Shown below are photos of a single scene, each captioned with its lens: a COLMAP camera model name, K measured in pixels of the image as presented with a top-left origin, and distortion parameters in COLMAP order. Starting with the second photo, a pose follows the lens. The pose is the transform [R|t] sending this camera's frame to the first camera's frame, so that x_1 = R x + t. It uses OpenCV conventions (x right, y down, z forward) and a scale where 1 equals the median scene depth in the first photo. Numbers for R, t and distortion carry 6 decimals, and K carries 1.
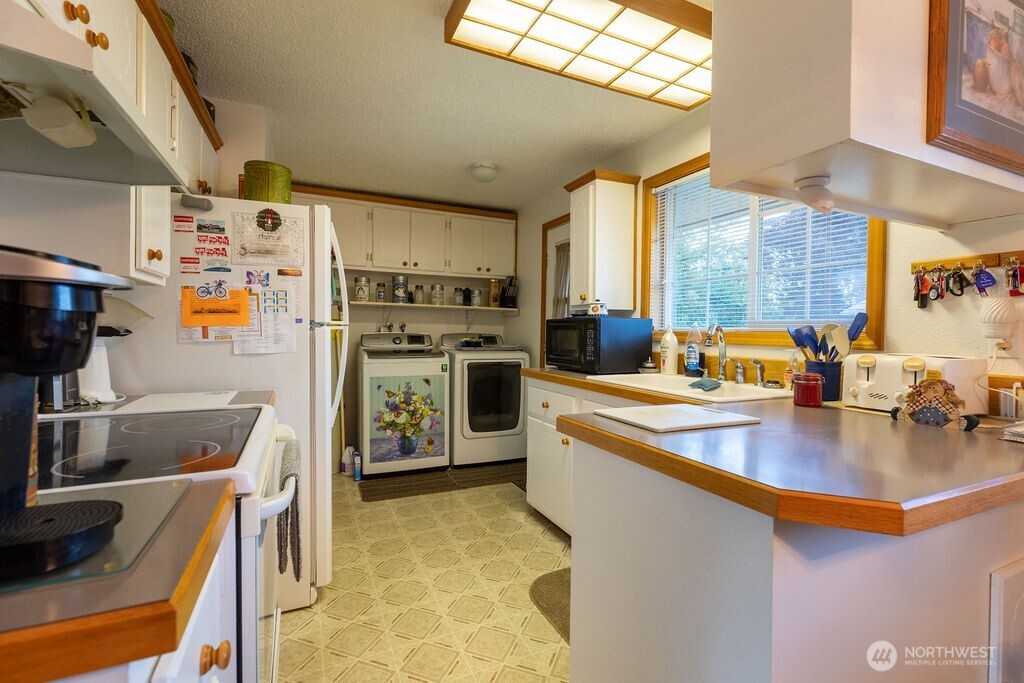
lens RADIAL K [[456.5, 0, 513.1], [0, 456.5, 336.5], [0, 0, 1]] dist [0.001905, 0.000148]
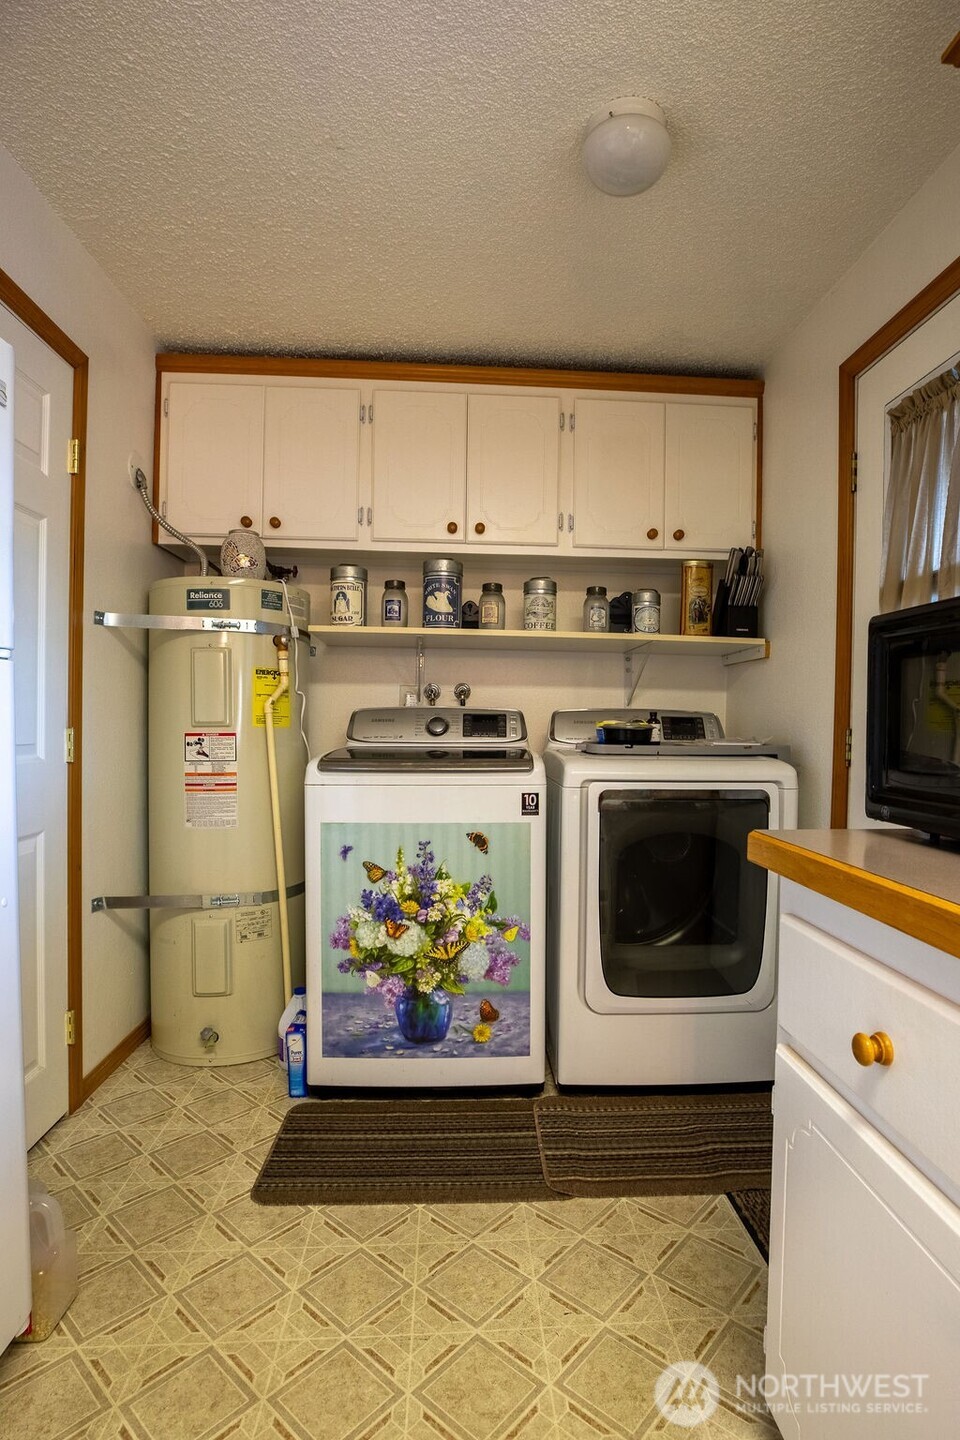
lens RADIAL K [[739.2, 0, 497.5], [0, 739.2, 730.6], [0, 0, 1]] dist [-0.040097, 0.000228]
pose [[0.933884, 0.002449, -0.357566, 0.026675], [-0.003753, 0.999989, -0.002953, 0.016761], [0.357555, 0.004100, 0.933883, 0.501258]]
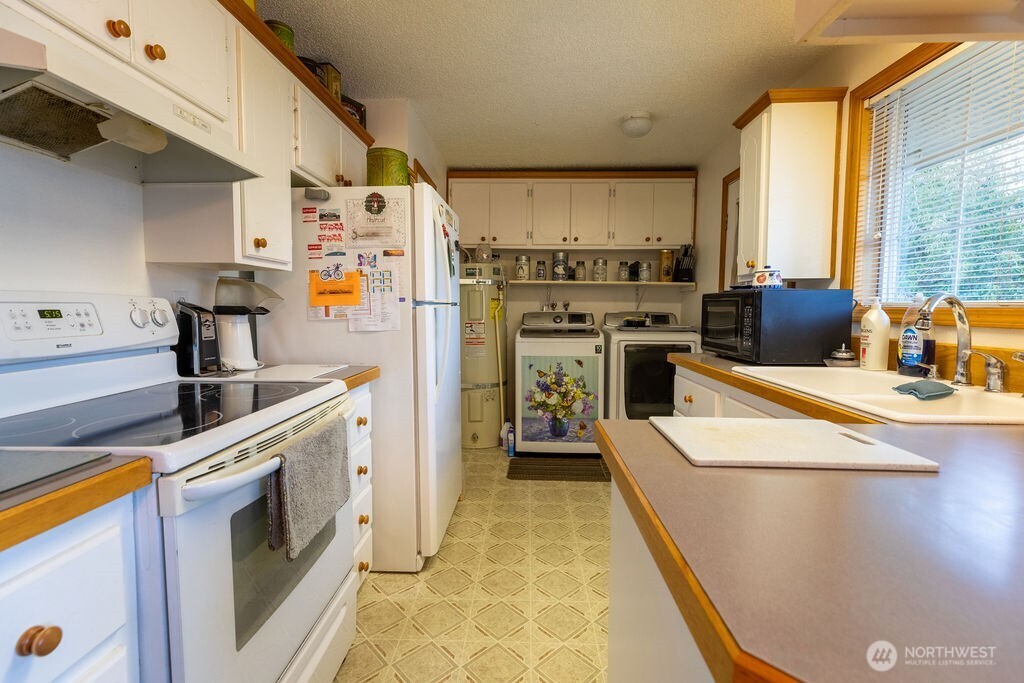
lens RADIAL K [[456.5, 0, 513.1], [0, 456.5, 336.5], [0, 0, 1]] dist [0.001905, 0.000148]
pose [[0.894467, 0.020329, -0.446672, 0.114692], [0.000233, 0.998945, 0.045931, 0.000684], [0.447134, -0.041188, 0.893518, 0.100922]]
